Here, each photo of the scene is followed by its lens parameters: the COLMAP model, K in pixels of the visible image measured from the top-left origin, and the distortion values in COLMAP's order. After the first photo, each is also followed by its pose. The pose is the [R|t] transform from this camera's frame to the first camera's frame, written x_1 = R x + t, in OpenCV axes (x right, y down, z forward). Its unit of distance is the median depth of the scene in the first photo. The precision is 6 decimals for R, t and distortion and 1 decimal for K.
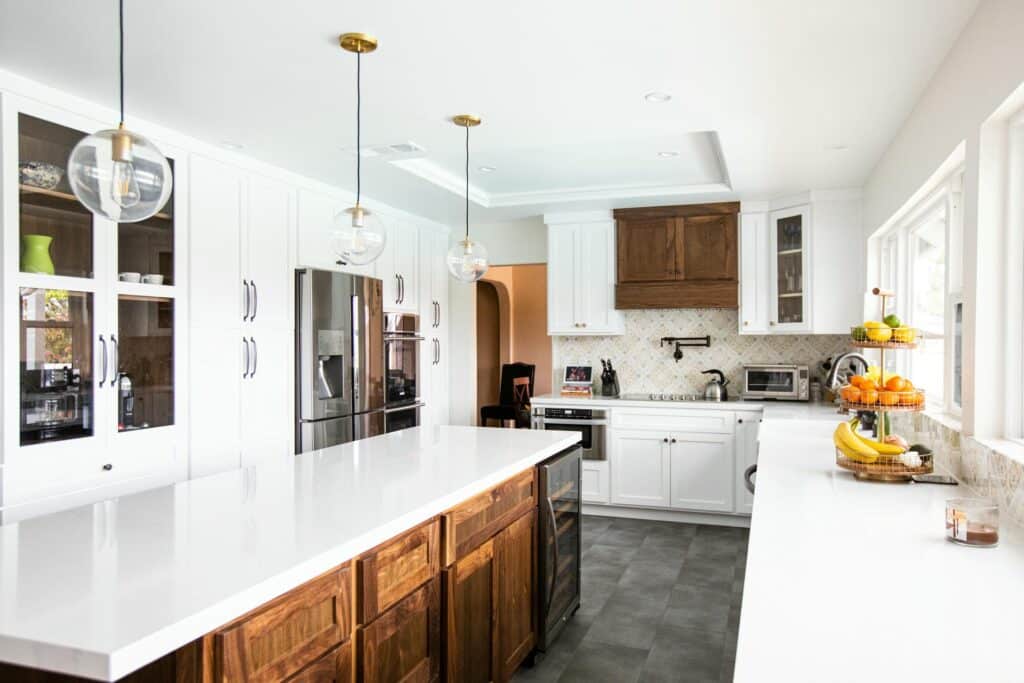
lens RADIAL K [[692.2, 0, 528.5], [0, 692.2, 340.9], [0, 0, 1]] dist [-0.053791, 0.077502]
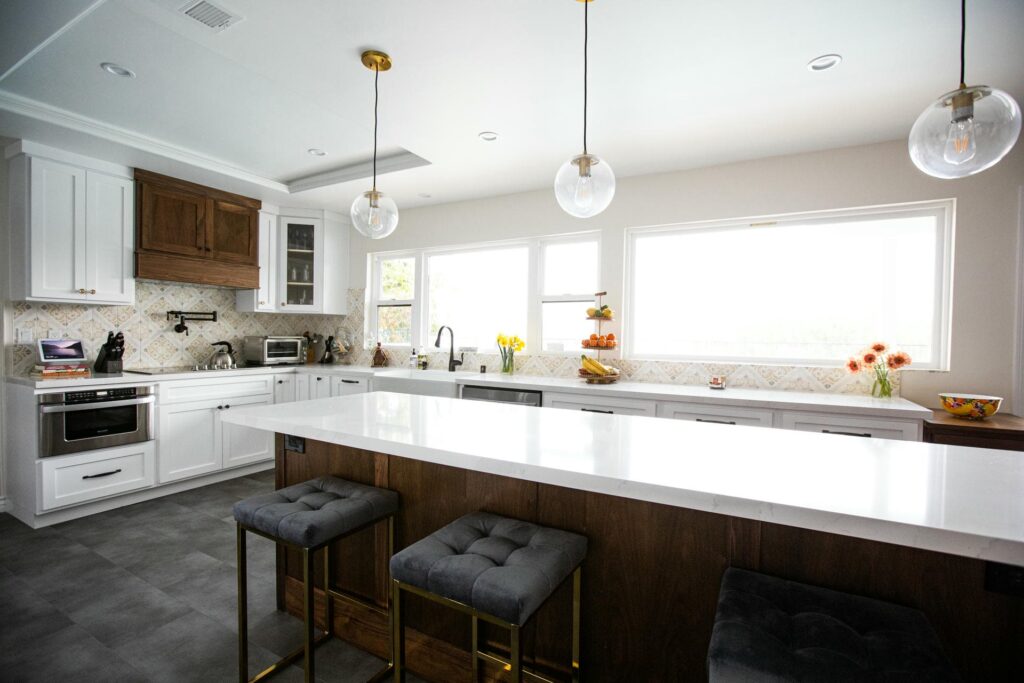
lens RADIAL K [[462.7, 0, 491.6], [0, 462.7, 344.6], [0, 0, 1]] dist [-0.049010, 0.022468]
pose [[0.205708, -0.017813, 0.978451, -0.377275], [-0.015359, 0.999652, 0.021428, 0.024126], [-0.978493, -0.019436, 0.205363, 0.420086]]
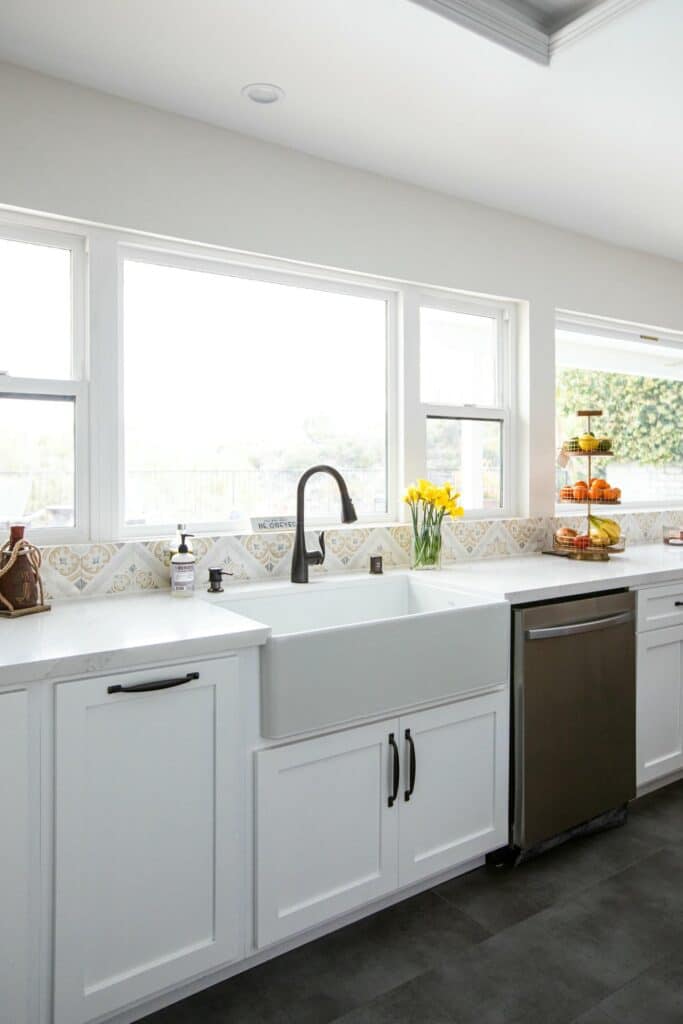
lens RADIAL K [[749.0, 0, 378.0], [0, 749.0, 473.6], [0, 0, 1]] dist [-0.003152, -0.000419]
pose [[-0.824717, -0.006947, 0.565503, 0.021964], [-0.001630, 0.999950, 0.009908, 0.012016], [-0.565543, 0.007250, -0.824687, 0.969884]]
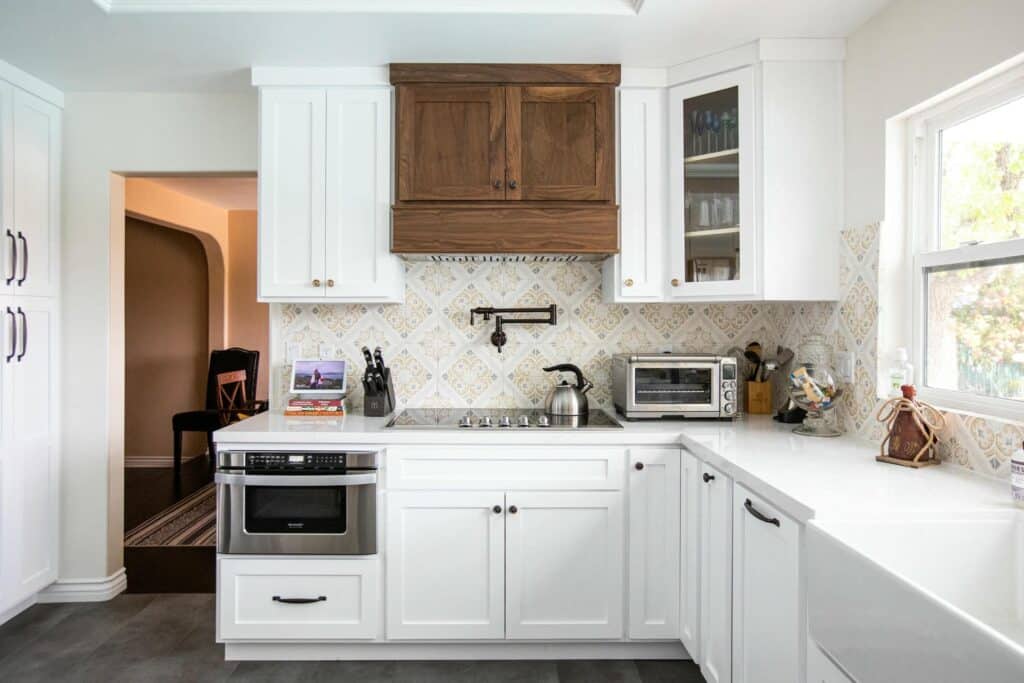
lens RADIAL K [[632.5, 0, 505.0], [0, 632.5, 317.0], [0, 0, 1]] dist [-0.042359, 0.039397]
pose [[0.938939, 0.004398, 0.344055, 0.042581], [-0.002141, 0.999974, -0.006939, 0.006344], [-0.344077, 0.005778, 0.938924, 0.530948]]
